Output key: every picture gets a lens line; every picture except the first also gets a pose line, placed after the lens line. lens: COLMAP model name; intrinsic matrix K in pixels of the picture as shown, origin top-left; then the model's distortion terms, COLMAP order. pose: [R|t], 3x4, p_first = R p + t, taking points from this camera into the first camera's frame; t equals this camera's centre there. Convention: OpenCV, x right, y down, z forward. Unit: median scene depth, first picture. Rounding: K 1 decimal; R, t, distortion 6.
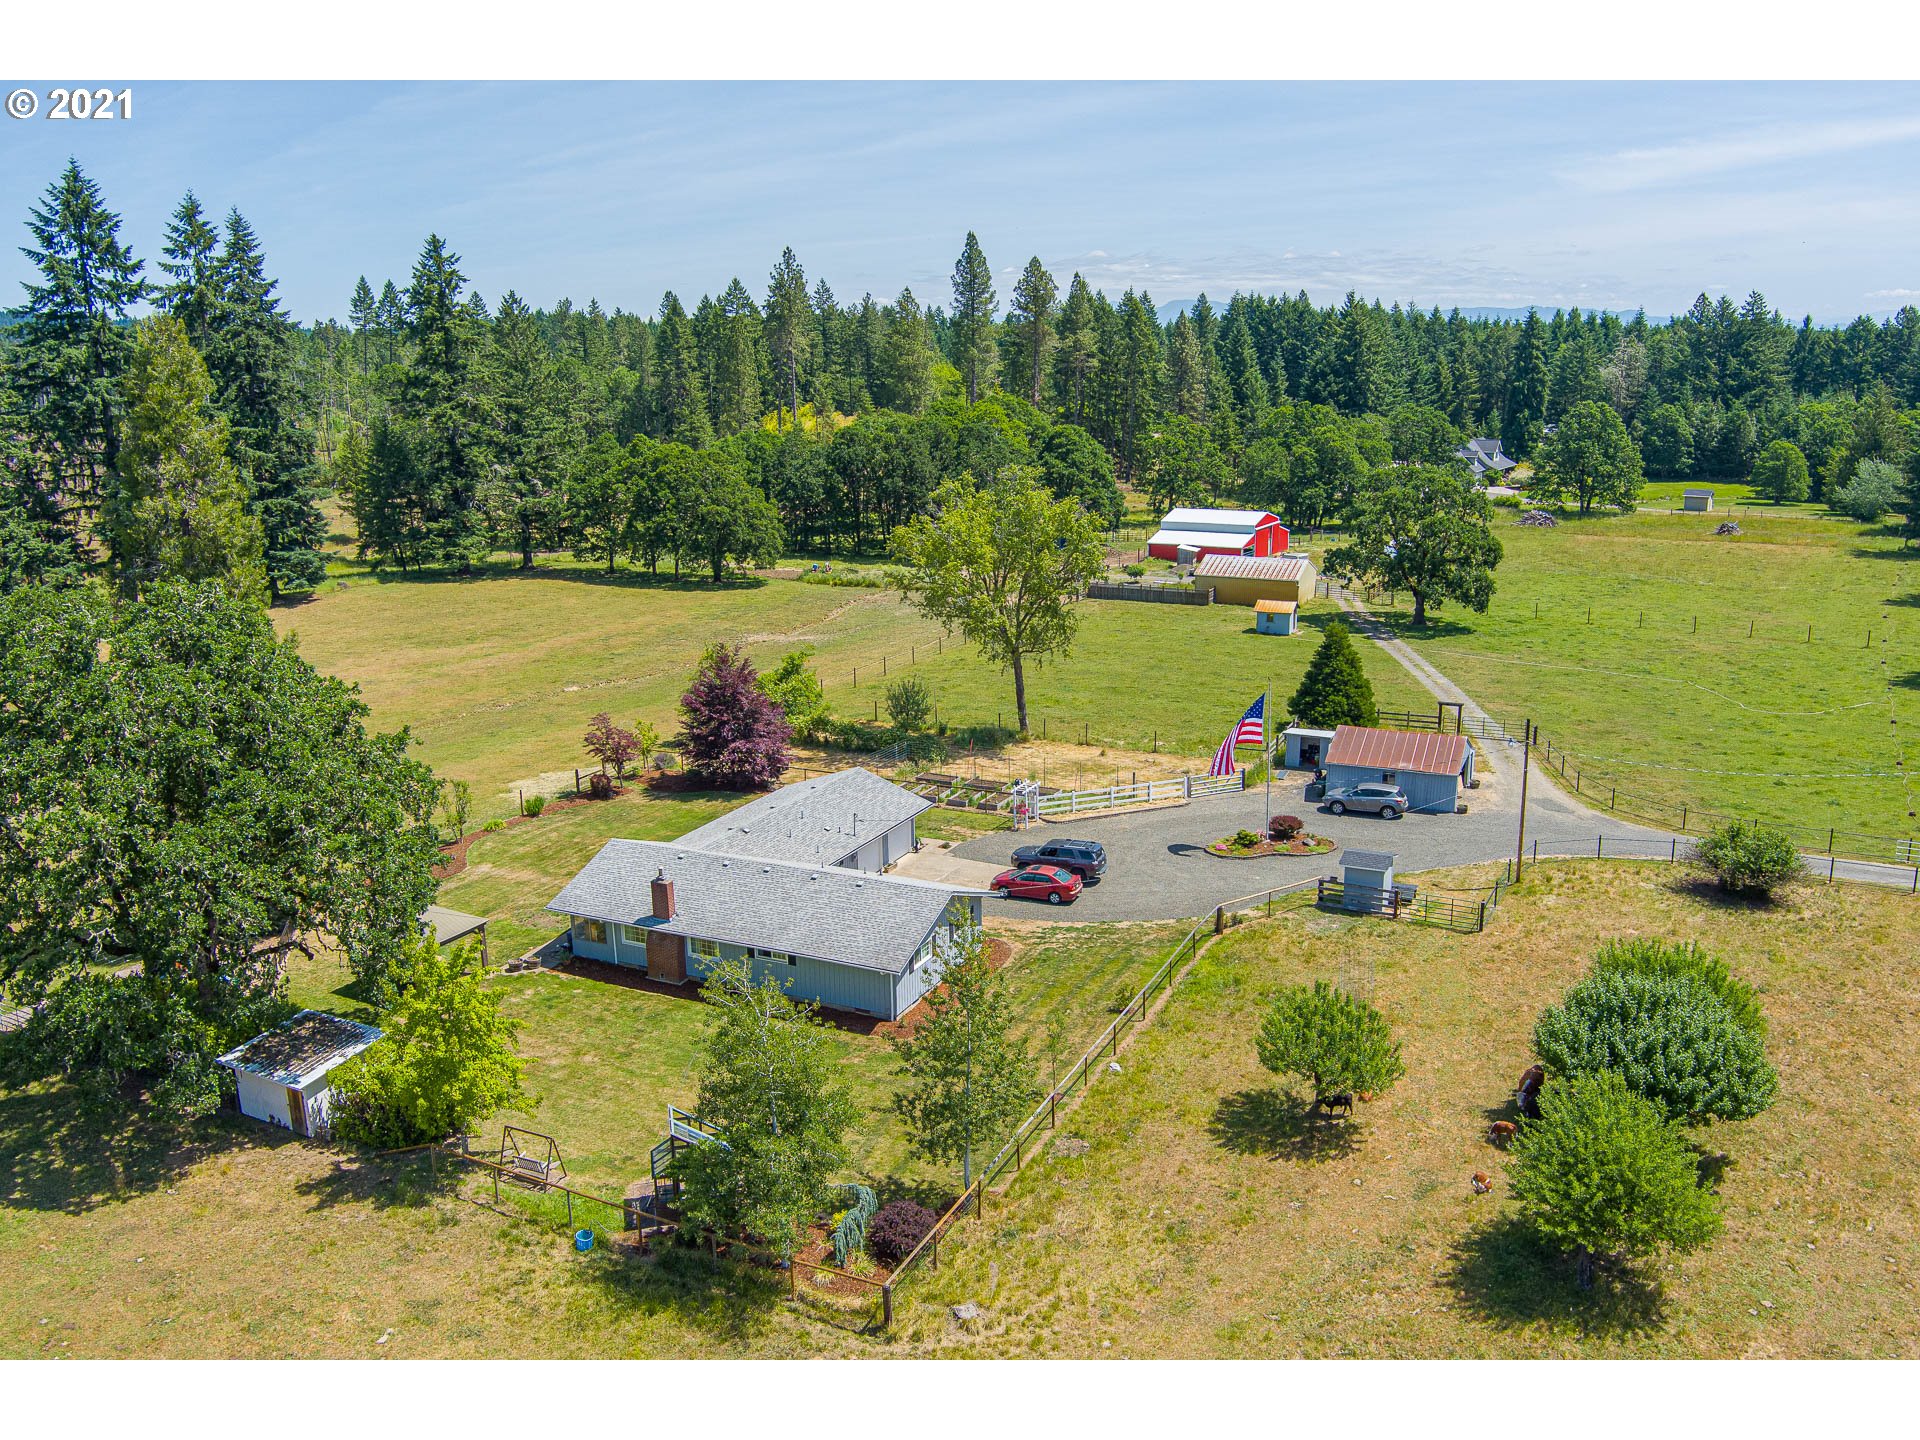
lens RADIAL K [[1520.0, 0, 958.7], [0, 1520.0, 721.9], [0, 0, 1]] dist [-0.071490, -0.004037]
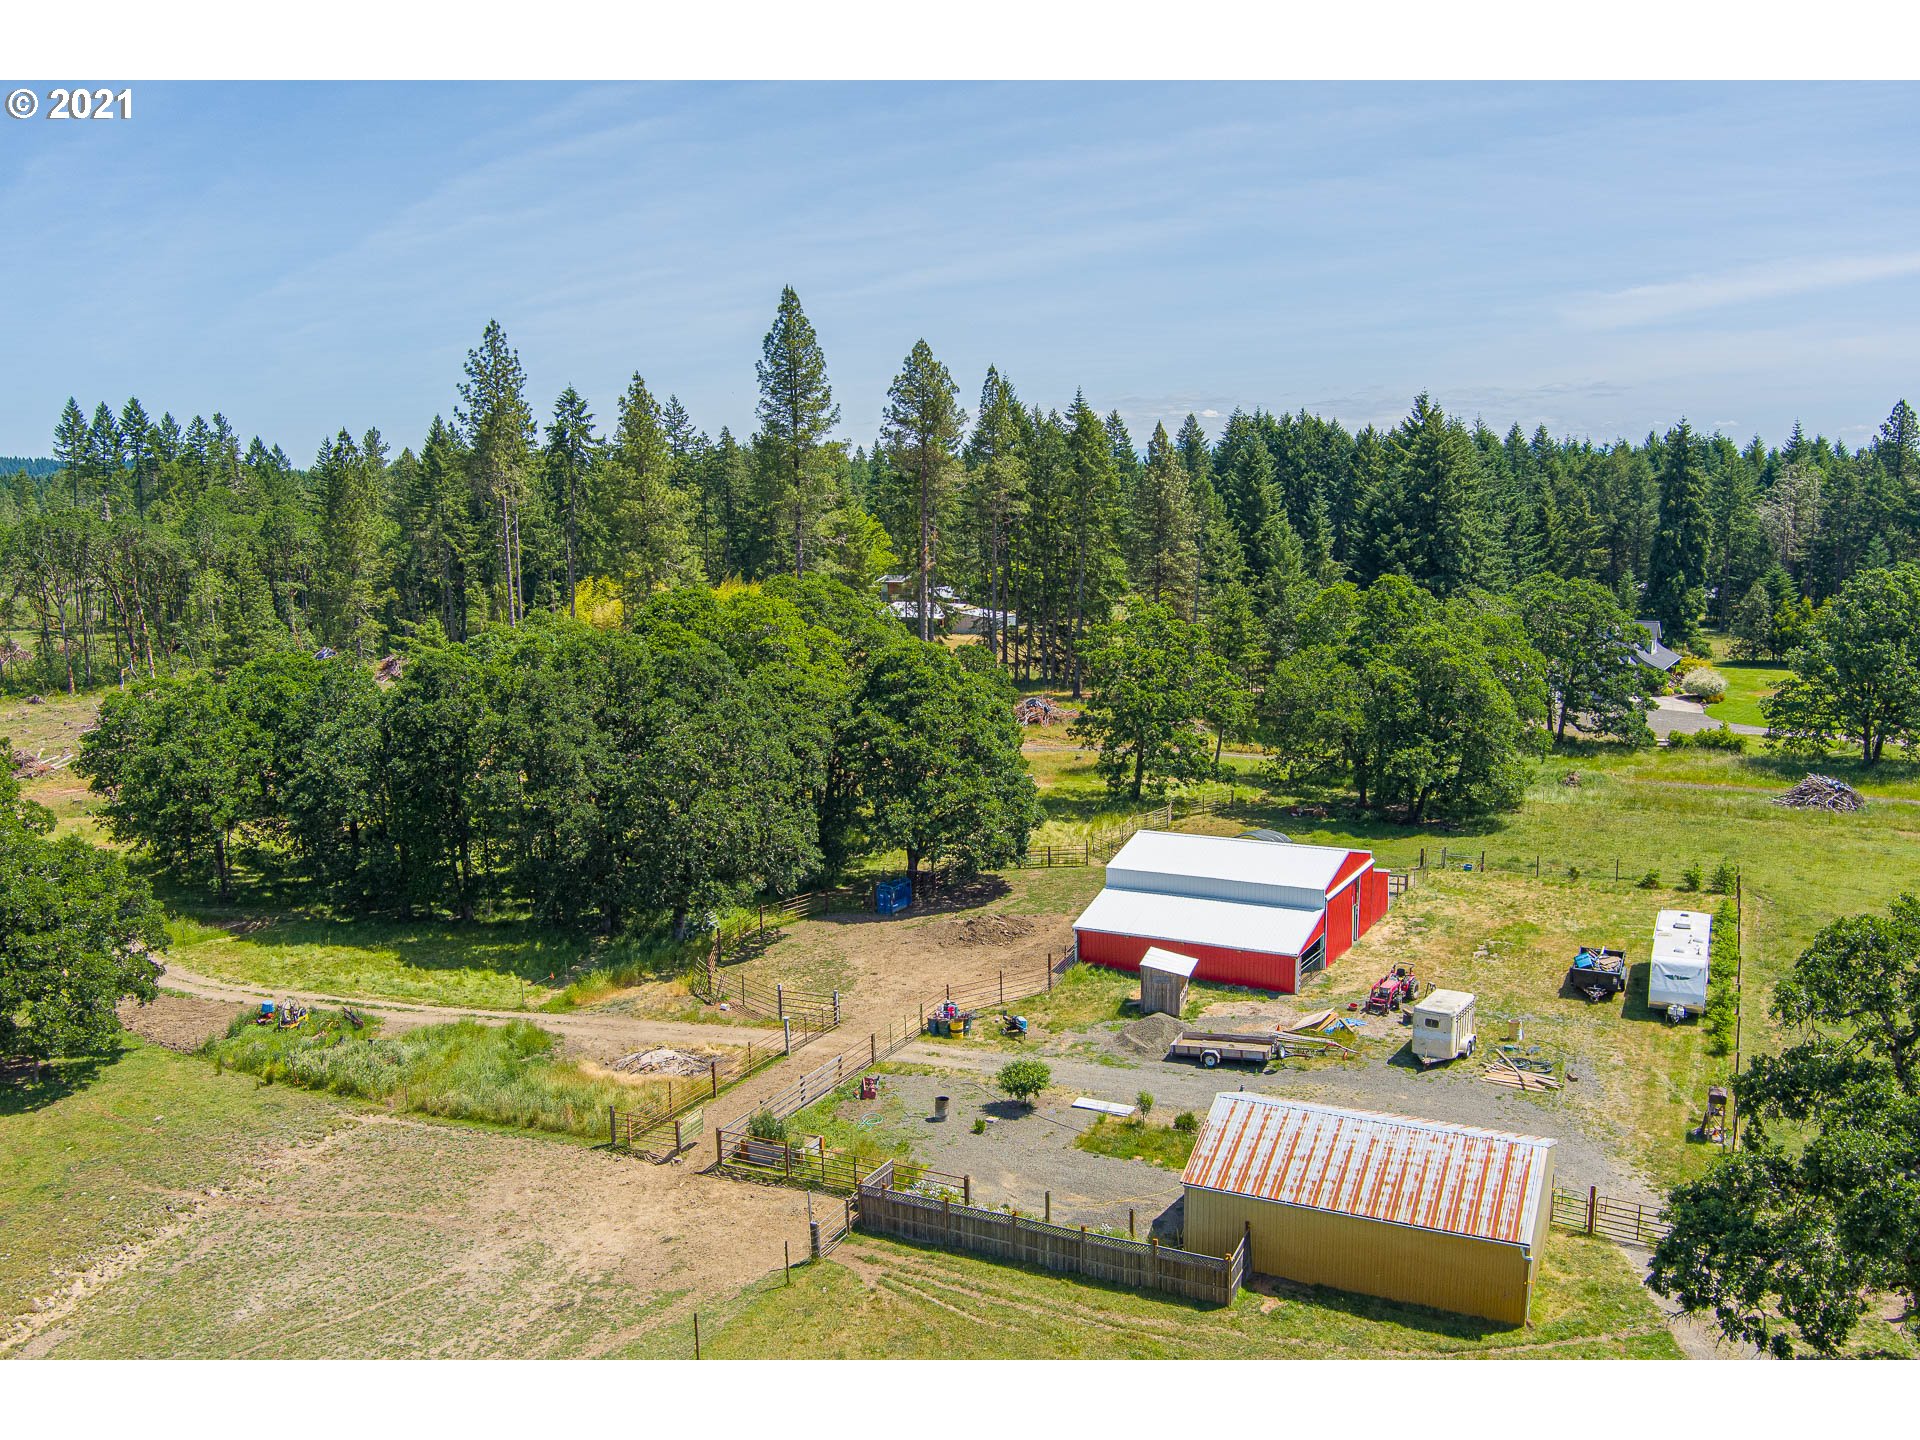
lens RADIAL K [[1520.0, 0, 958.0], [0, 1520.0, 723.5], [0, 0, 1]] dist [-0.071490, -0.004037]
pose [[0.999975, -0.006210, 0.003309, 0.062192], [0.006479, 0.996050, -0.088555, -0.094386], [-0.002746, 0.088574, 0.996066, 0.388511]]
